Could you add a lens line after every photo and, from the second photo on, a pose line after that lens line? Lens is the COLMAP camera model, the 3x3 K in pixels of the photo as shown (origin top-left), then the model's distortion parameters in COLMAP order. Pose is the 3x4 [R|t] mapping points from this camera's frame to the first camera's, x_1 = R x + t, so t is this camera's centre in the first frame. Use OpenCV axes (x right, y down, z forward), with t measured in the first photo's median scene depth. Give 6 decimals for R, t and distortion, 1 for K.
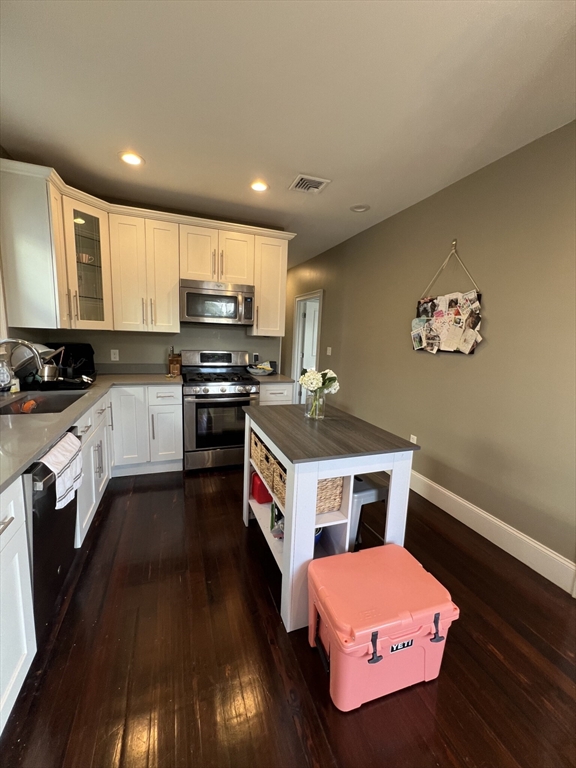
lens RADIAL K [[307.1, 0, 288.0], [0, 307.1, 384.0], [0, 0, 1]] dist [-0.000119, -0.000001]
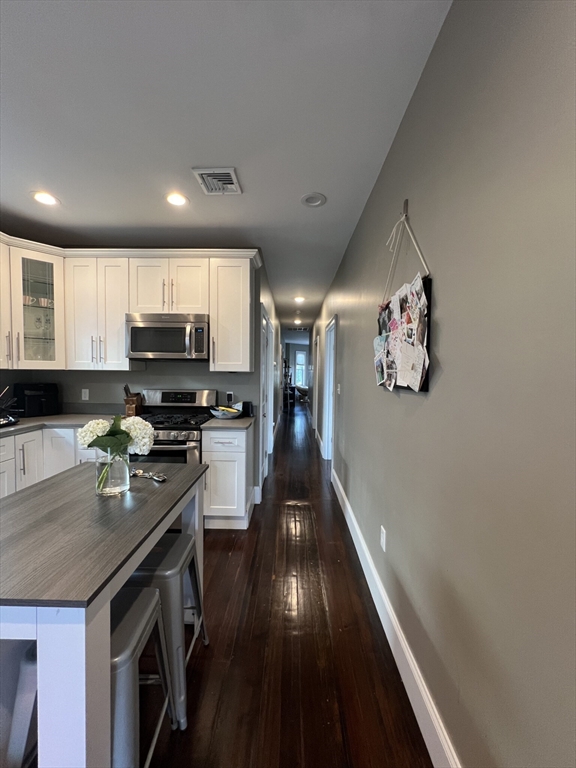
lens RADIAL K [[305.7, 0, 285.8], [0, 305.7, 383.7], [0, 0, 1]] dist [-0.002782, -0.000307]
pose [[0.934088, -0.013746, -0.356777, 0.443113], [-0.032115, 0.991973, -0.122300, -0.031855], [0.355595, 0.125697, 0.926149, 0.342952]]
